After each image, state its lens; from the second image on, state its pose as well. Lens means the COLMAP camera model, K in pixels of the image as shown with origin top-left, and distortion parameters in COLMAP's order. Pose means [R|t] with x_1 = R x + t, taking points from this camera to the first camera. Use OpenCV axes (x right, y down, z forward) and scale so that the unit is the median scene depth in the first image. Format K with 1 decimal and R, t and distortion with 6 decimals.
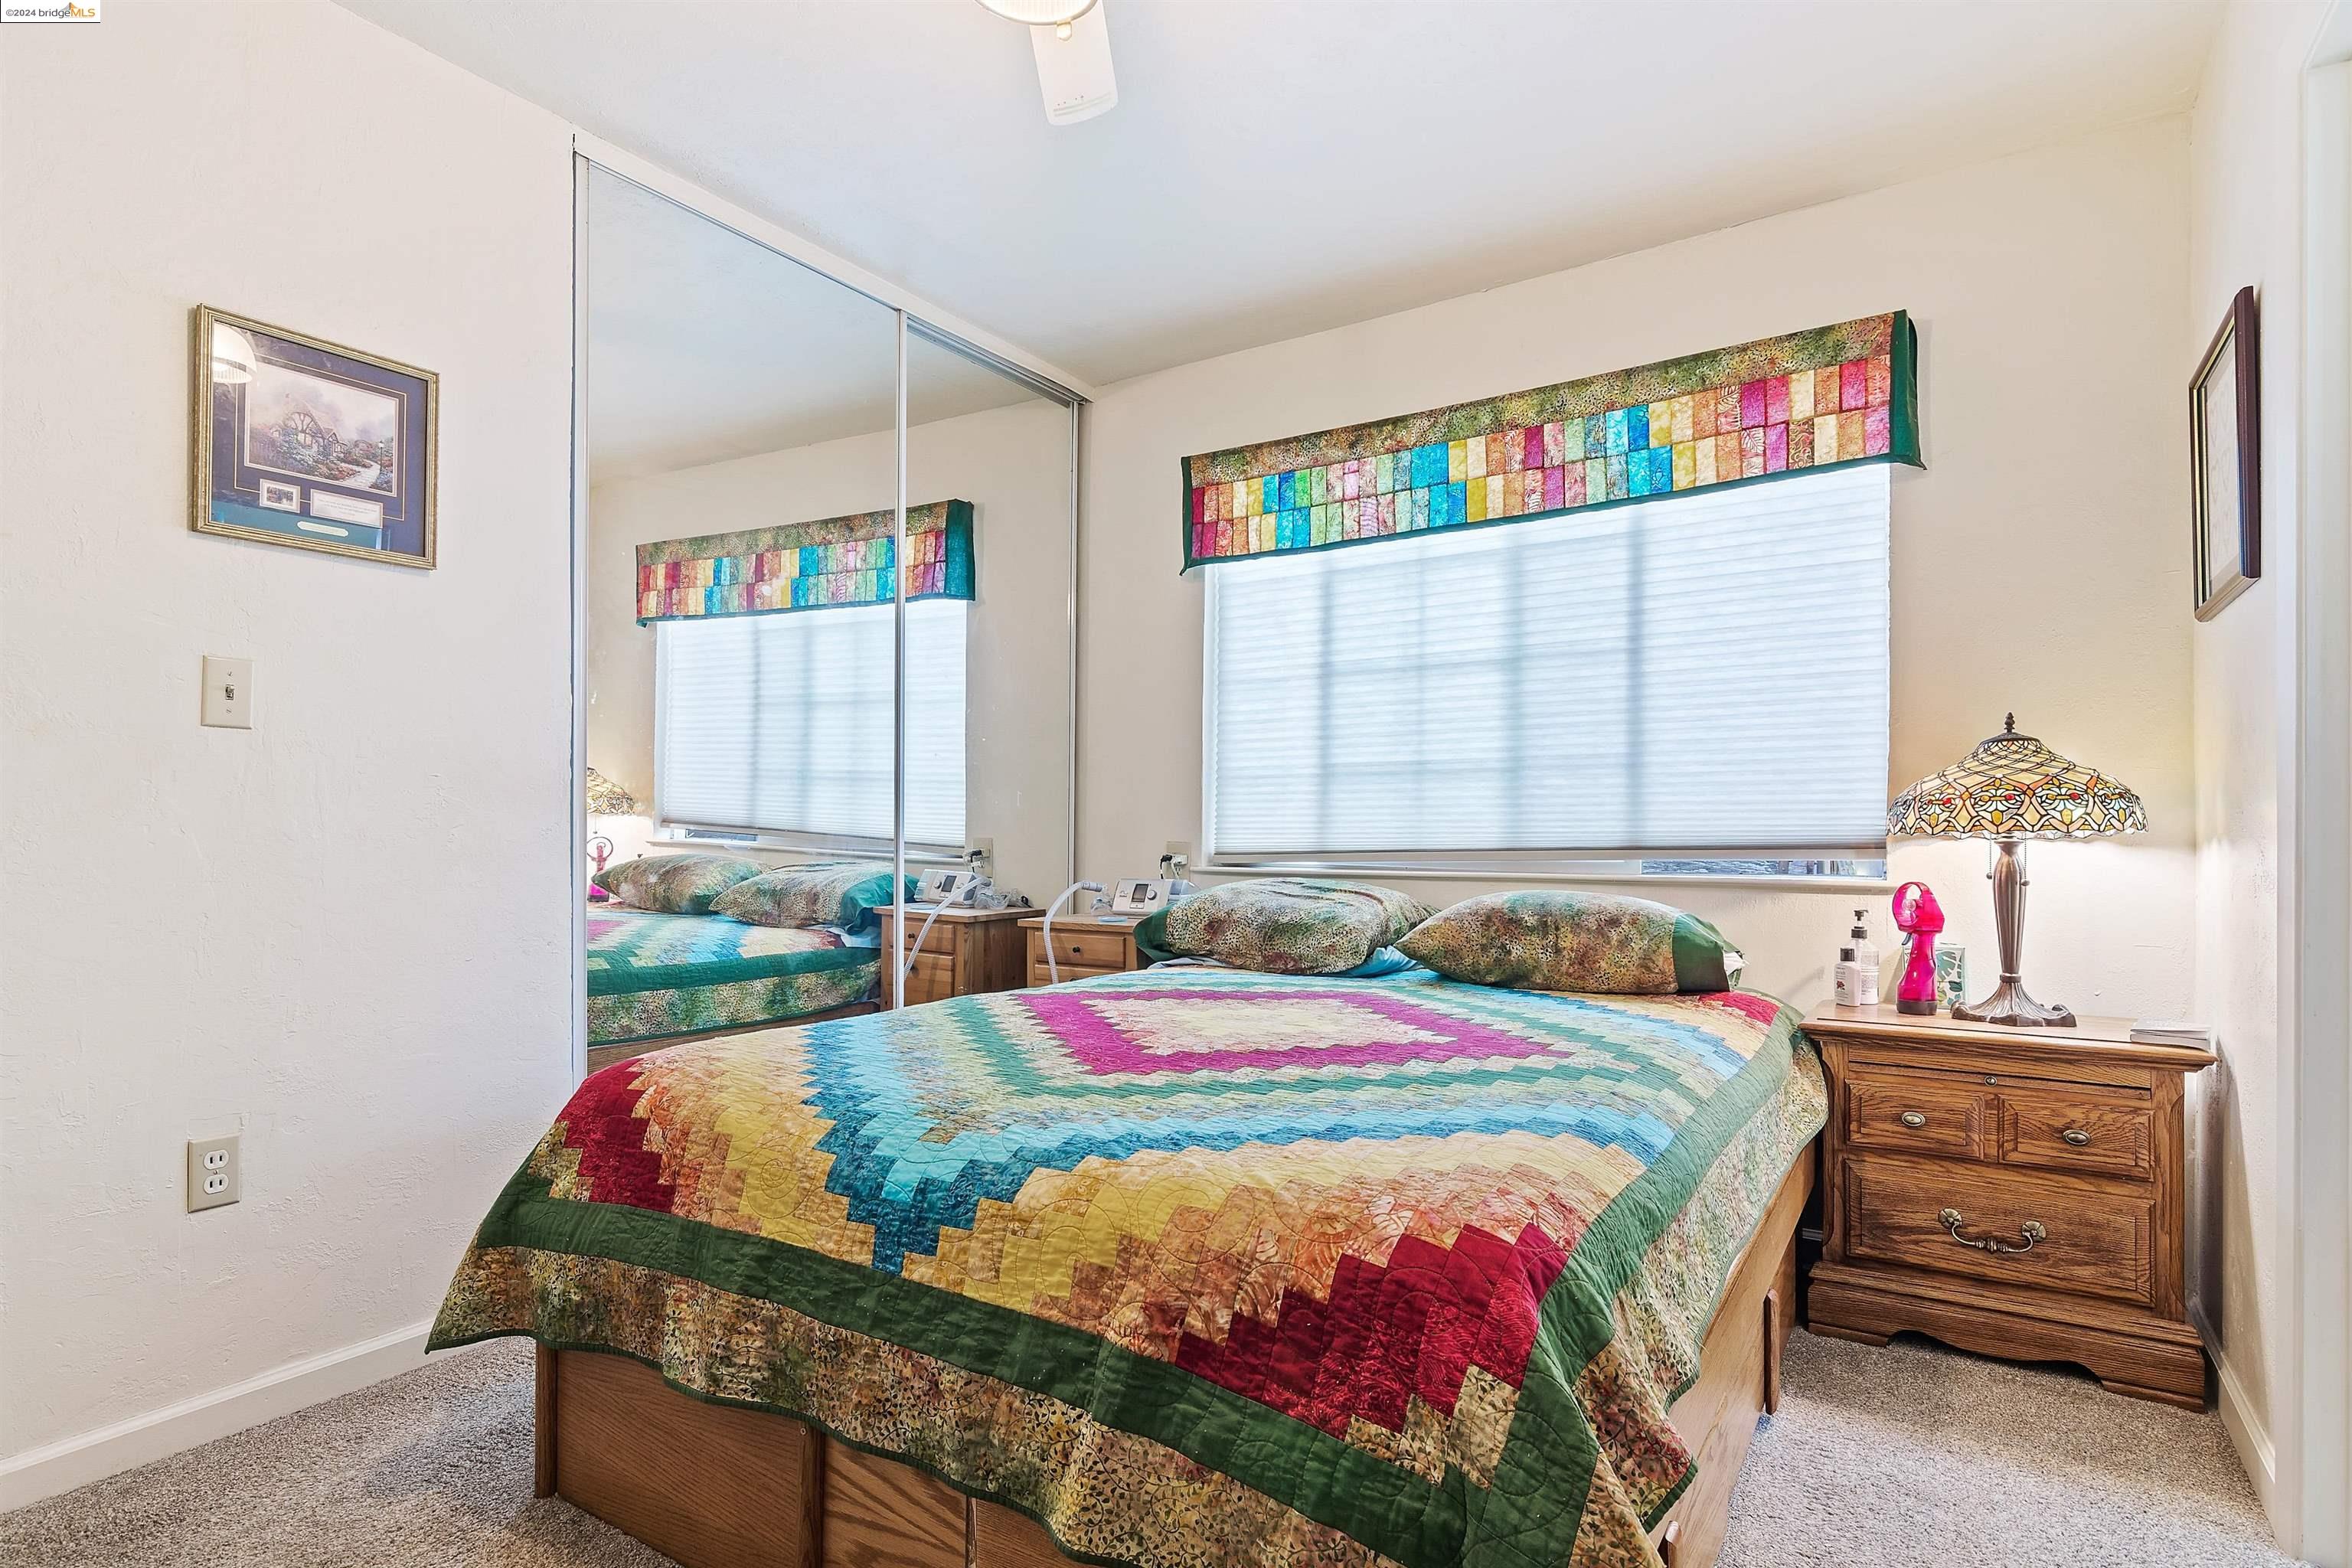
lens RADIAL K [[1207.6, 0, 1184.7], [0, 1207.6, 819.3], [0, 0, 1]] dist [-0.014249, 0.000631]
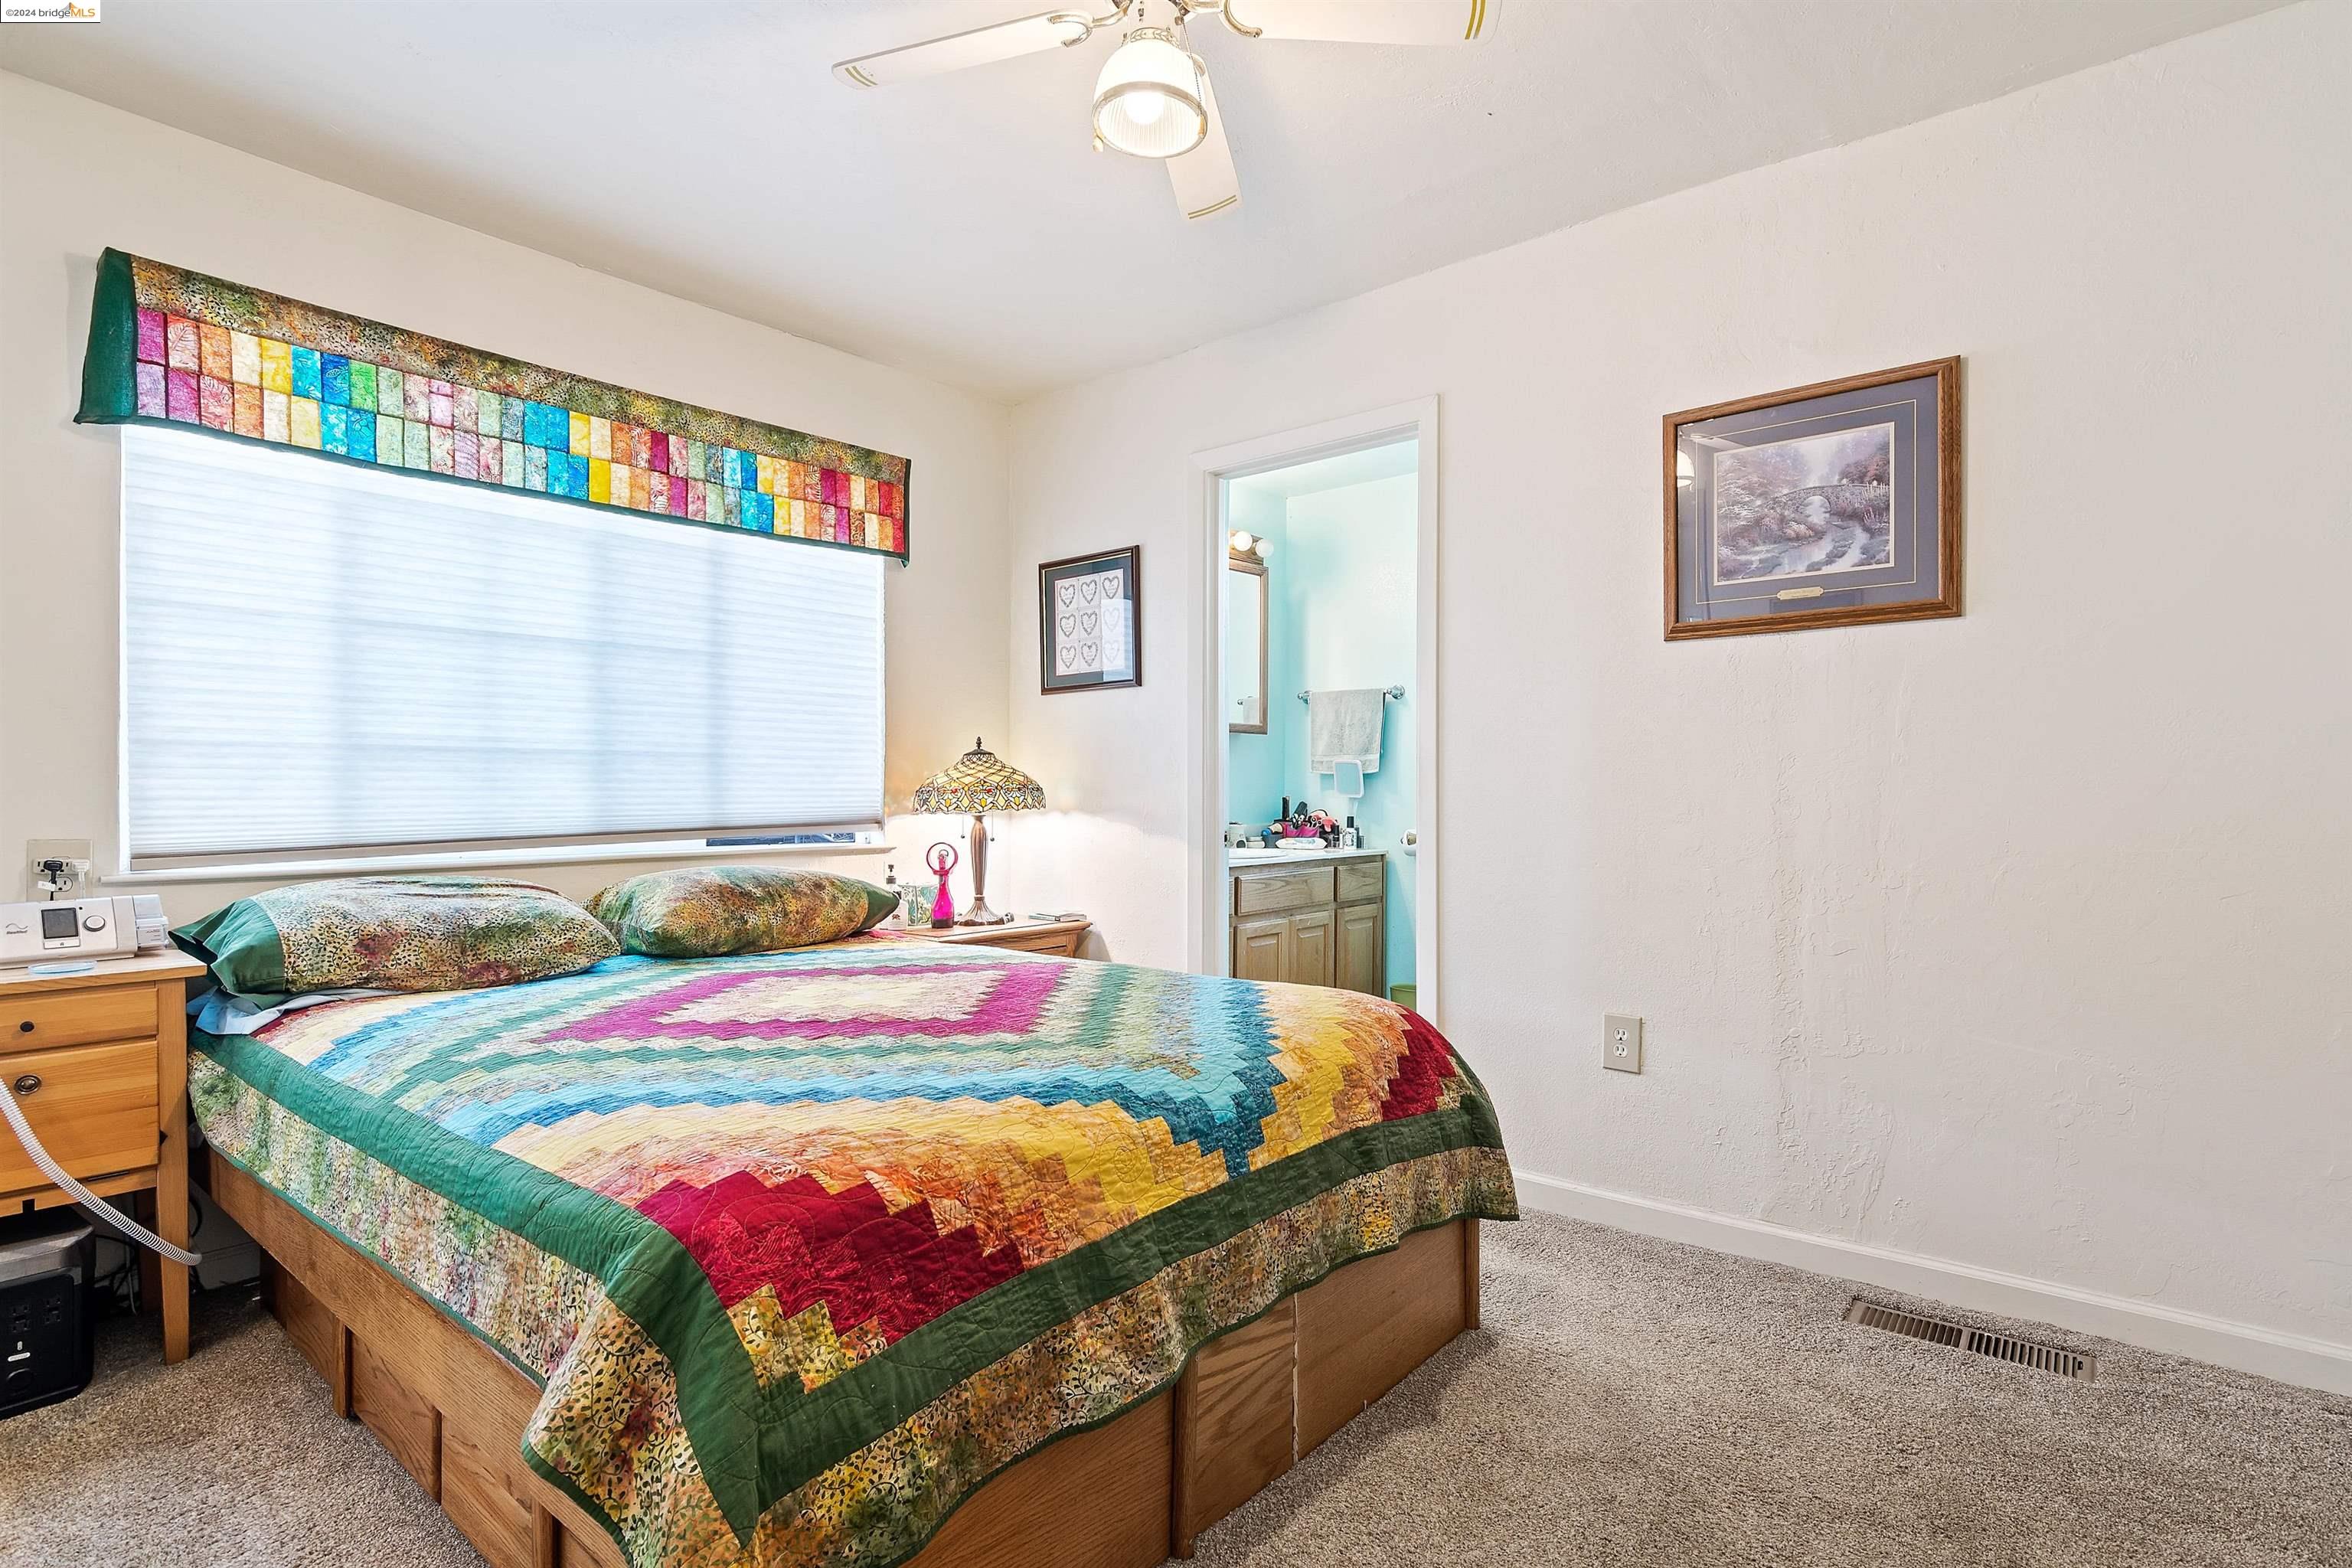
lens RADIAL K [[1155.1, 0, 1176.4], [0, 1155.1, 785.3], [0, 0, 1]] dist [0.005321, 0.003427]
pose [[0.121735, 0.007982, 0.992530, -0.673706], [-0.005008, 0.999960, -0.007428, -0.009764], [-0.992550, -0.004066, 0.121770, 0.427217]]
